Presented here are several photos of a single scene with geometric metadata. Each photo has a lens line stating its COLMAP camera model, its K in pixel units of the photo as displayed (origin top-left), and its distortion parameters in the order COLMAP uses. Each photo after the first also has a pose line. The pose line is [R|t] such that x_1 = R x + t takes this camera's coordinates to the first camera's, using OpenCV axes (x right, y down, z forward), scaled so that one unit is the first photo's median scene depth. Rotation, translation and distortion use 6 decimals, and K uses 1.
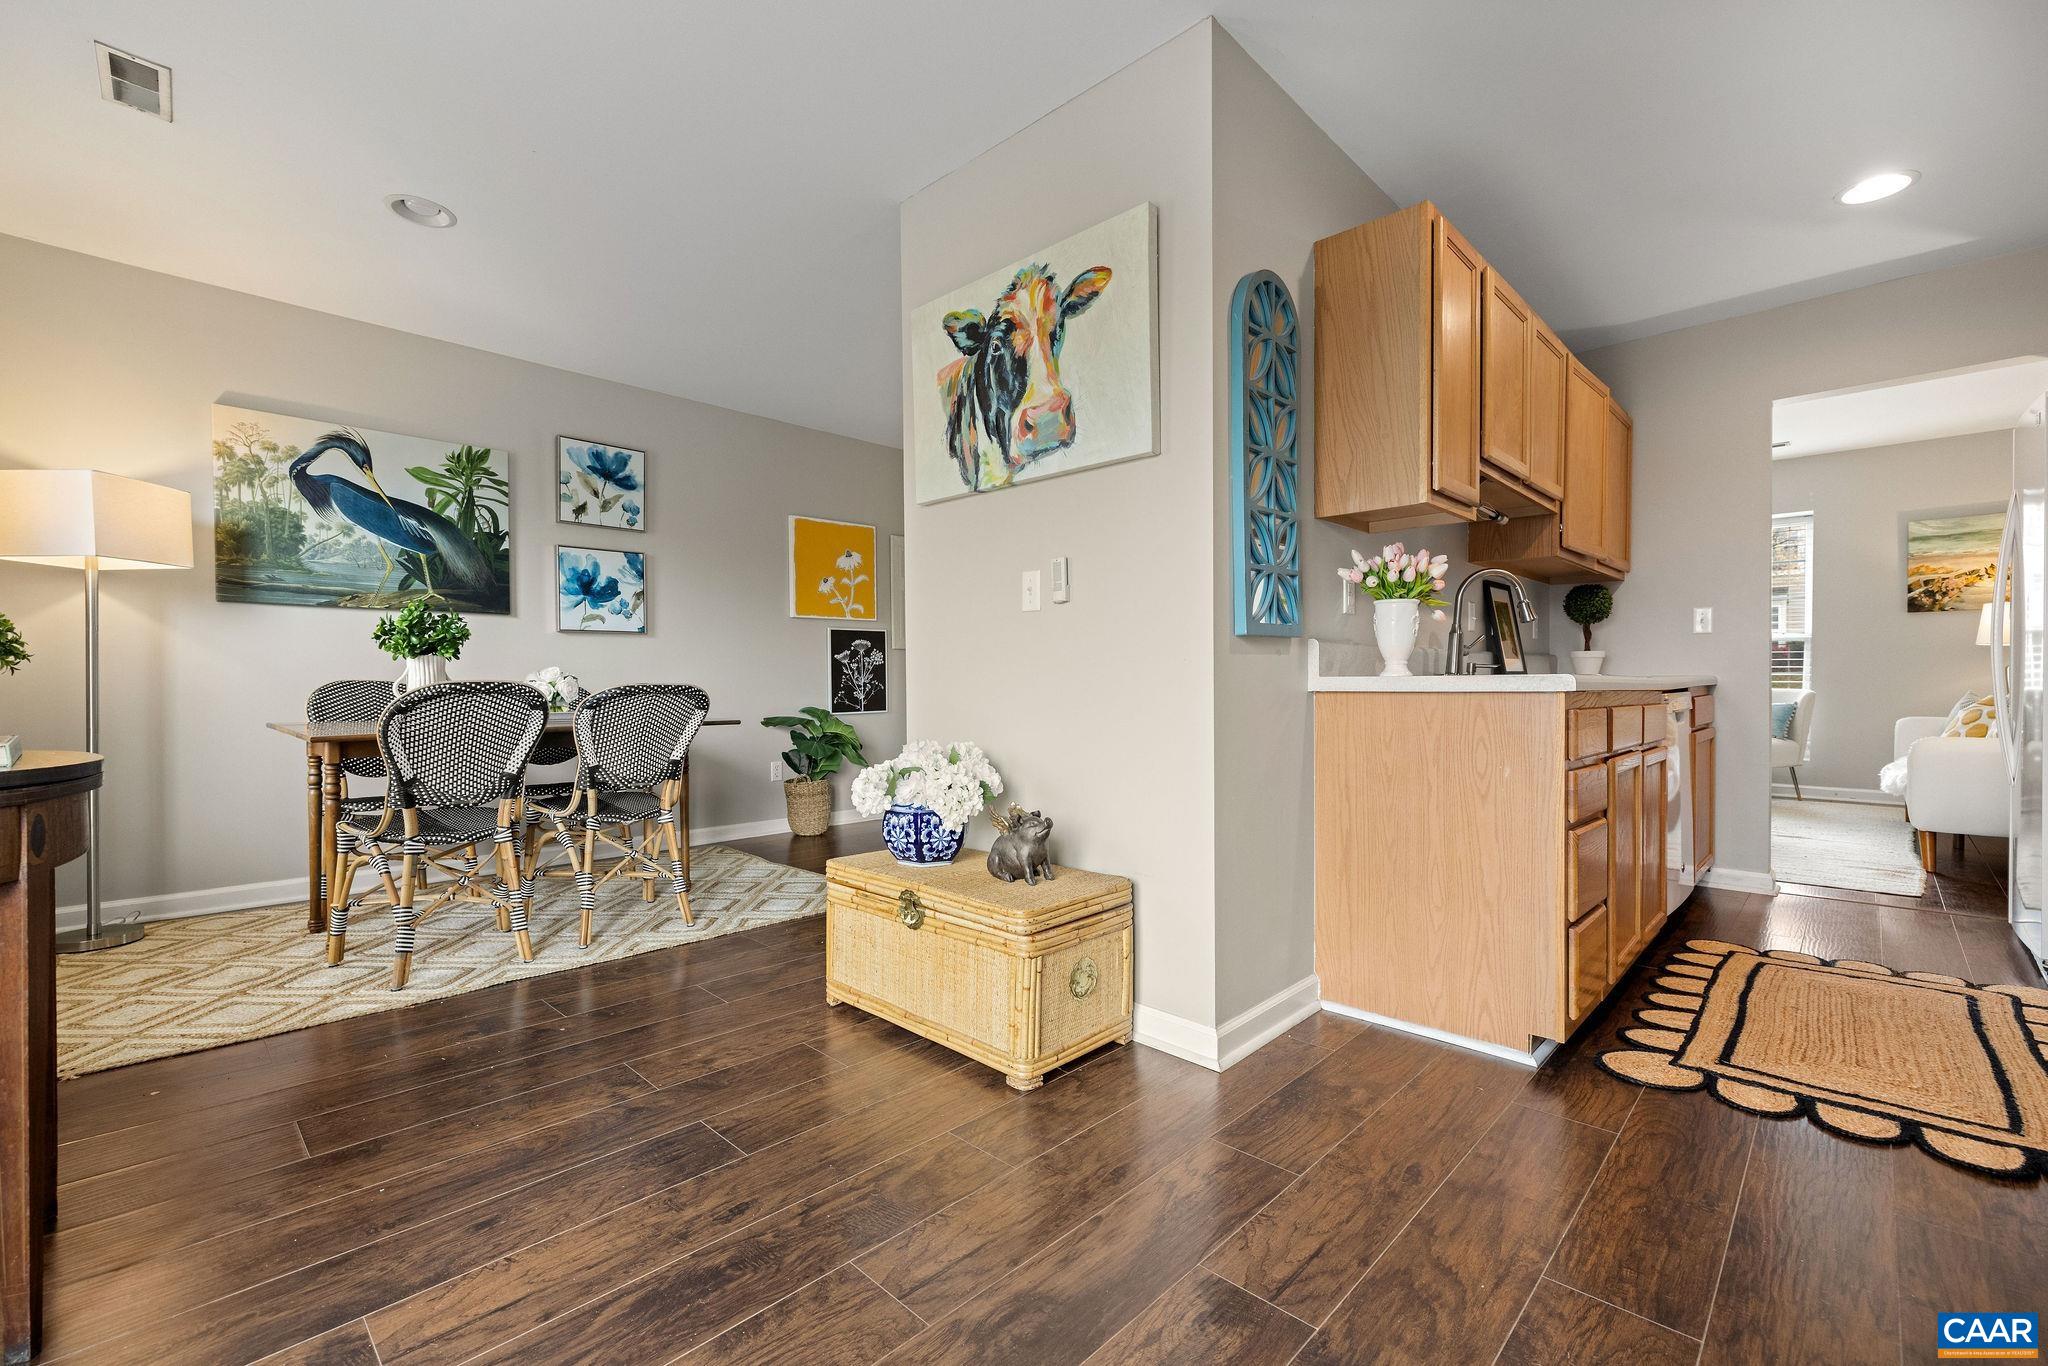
lens RADIAL K [[877.0, 0, 1023.6], [0, 877.0, 695.7], [0, 0, 1]] dist [0.000372, 0.000675]
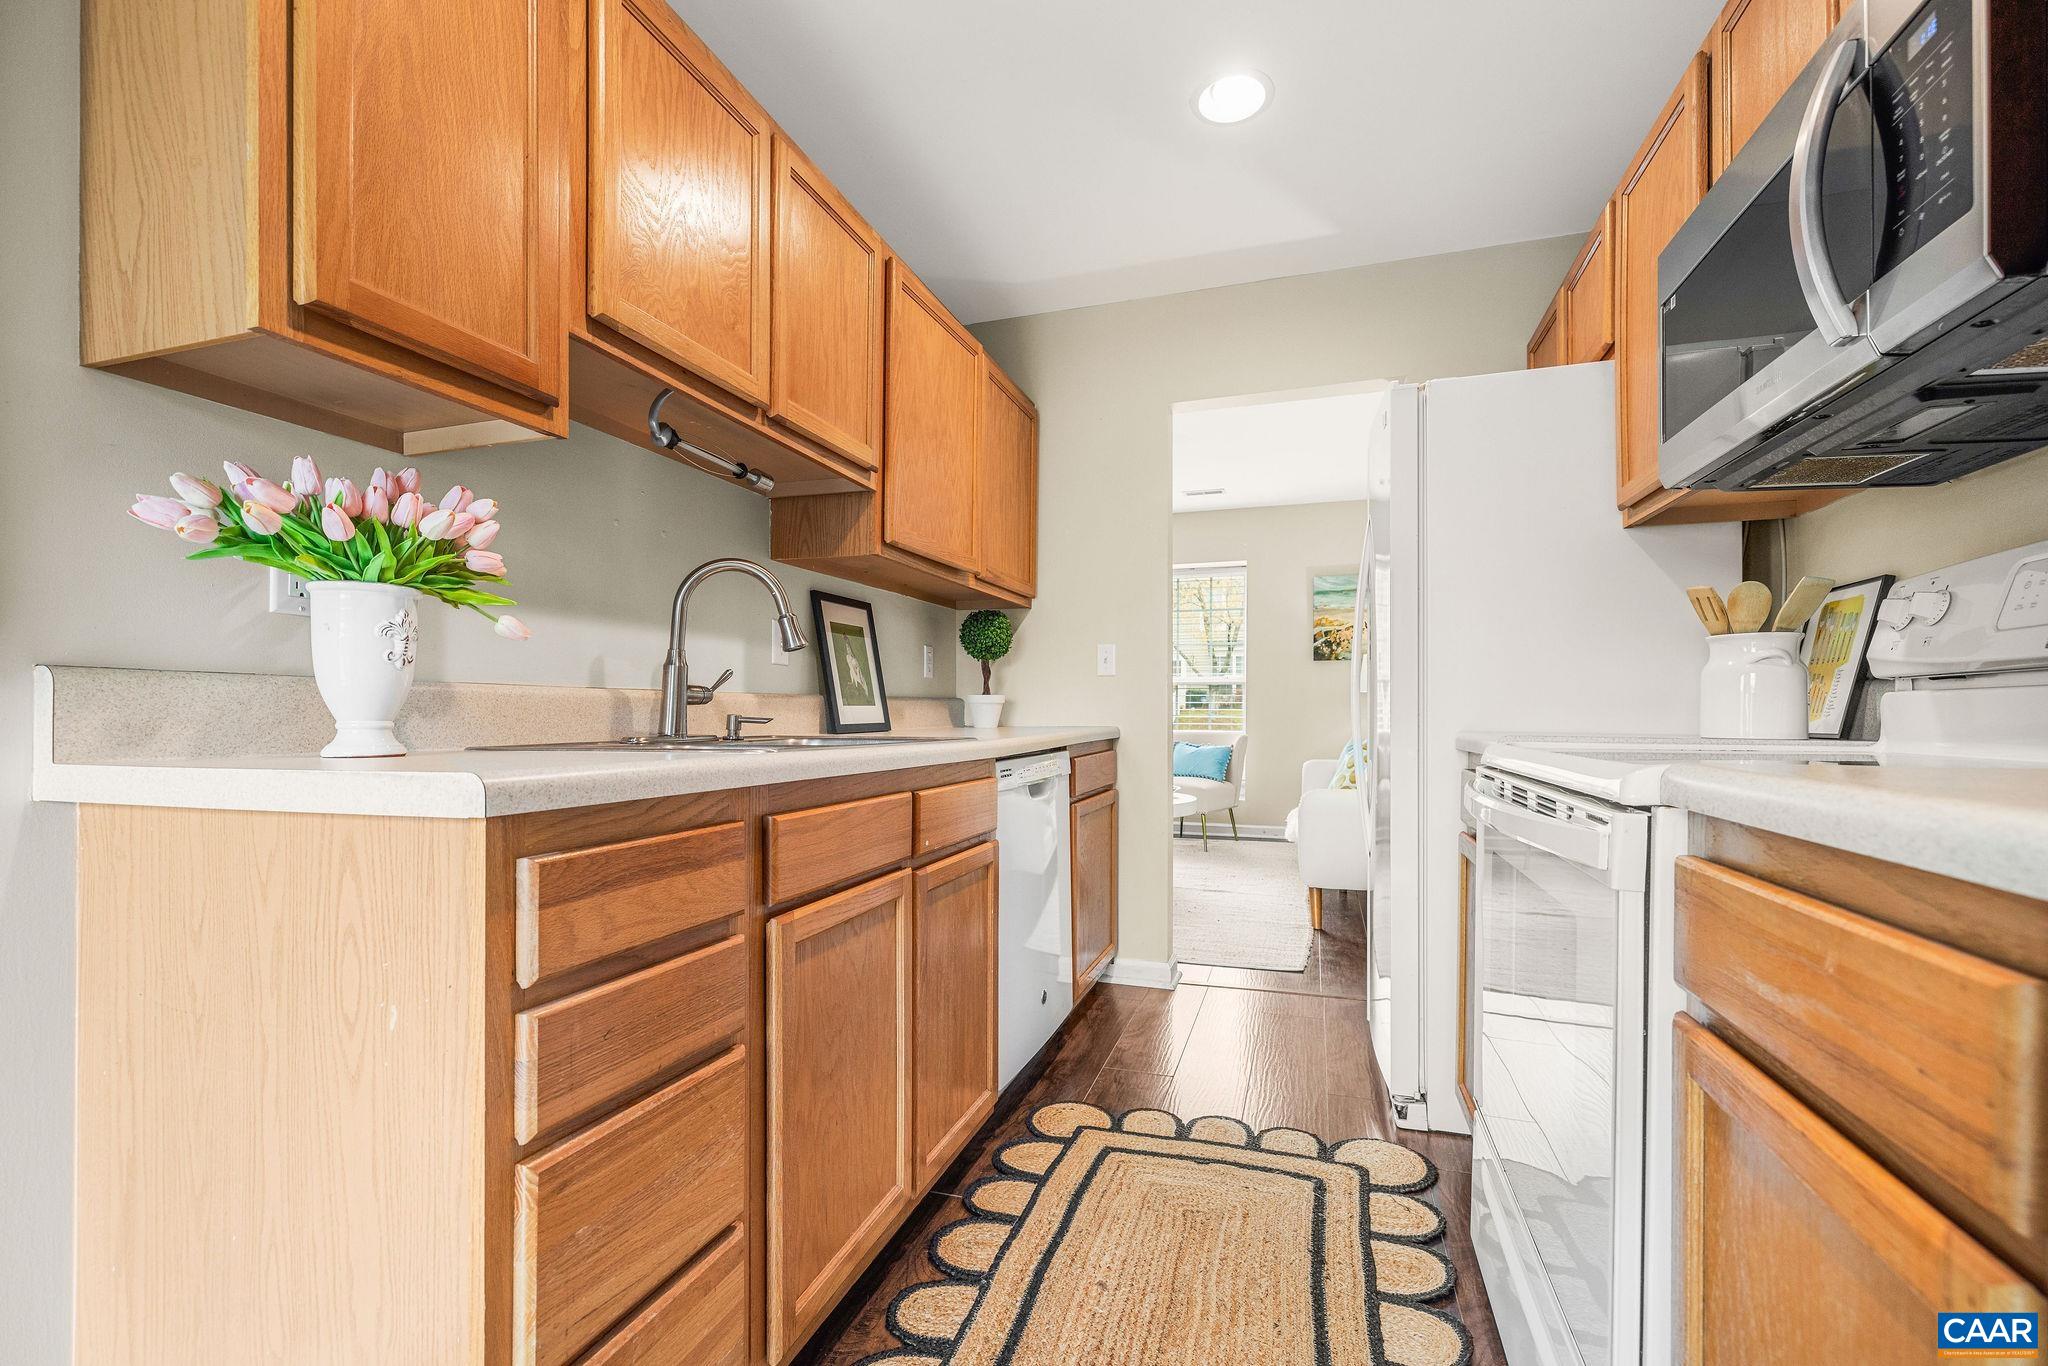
lens RADIAL K [[877.0, 0, 1026.9], [0, 877.0, 718.9], [0, 0, 1]] dist [0.000372, 0.000675]
pose [[0.900895, 0.002253, 0.434032, 0.532949], [0.001458, 0.999965, -0.008217, -0.035603], [-0.434036, 0.008036, 0.900860, 0.439191]]
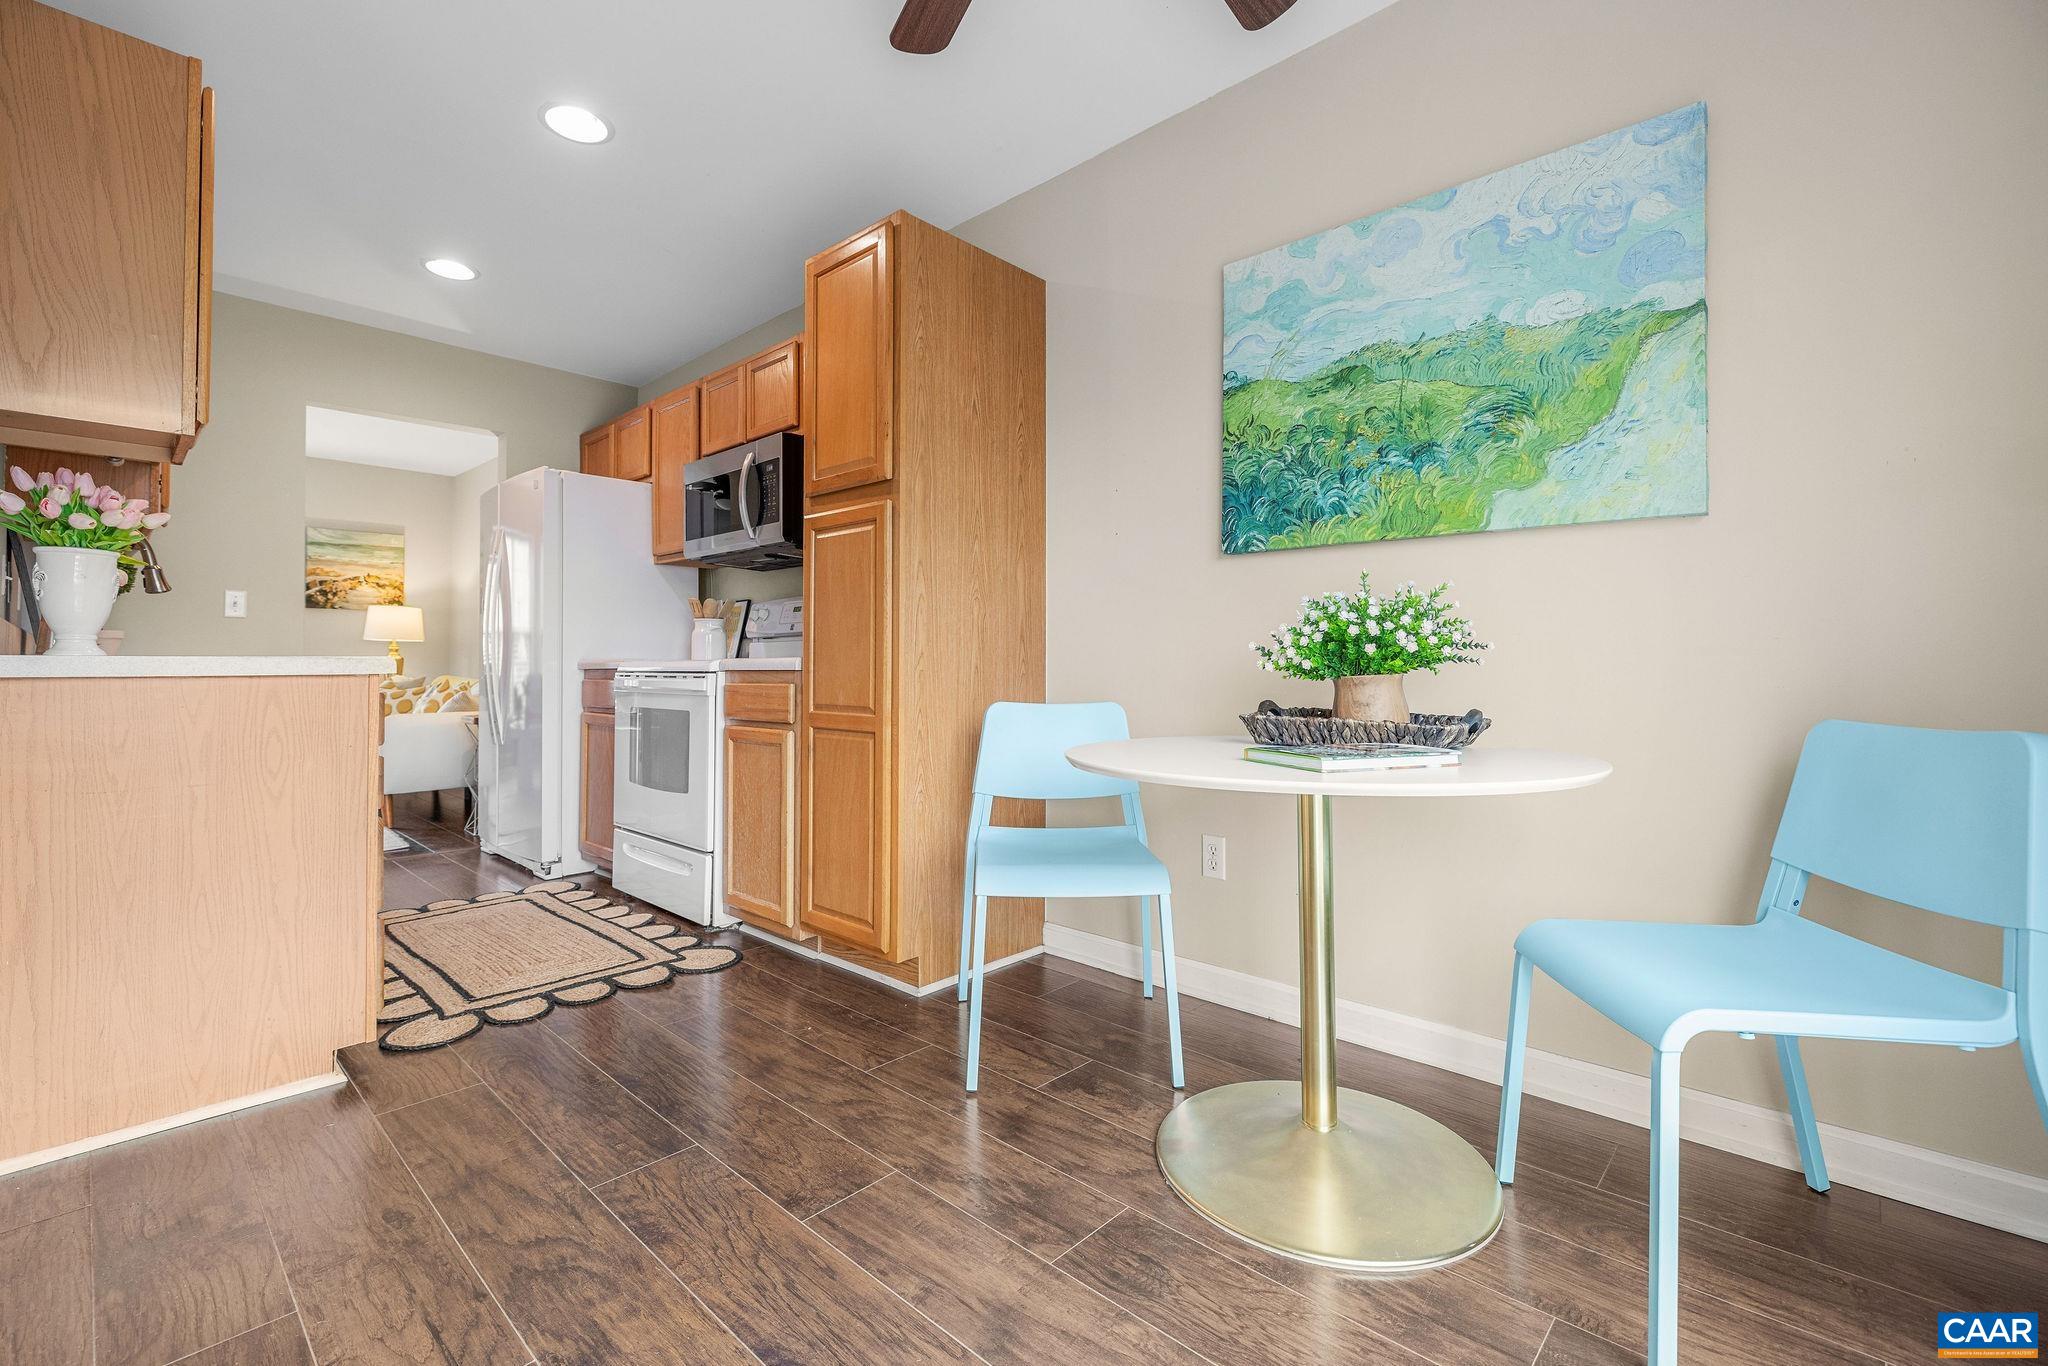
lens RADIAL K [[877.0, 0, 1034.6], [0, 877.0, 647.4], [0, 0, 1]] dist [0.000372, 0.000675]
pose [[-0.022775, 0.027761, 0.999355, -0.302320], [0.015969, 0.999497, -0.027401, 0.002694], [-0.999613, 0.015335, -0.023207, 0.235604]]
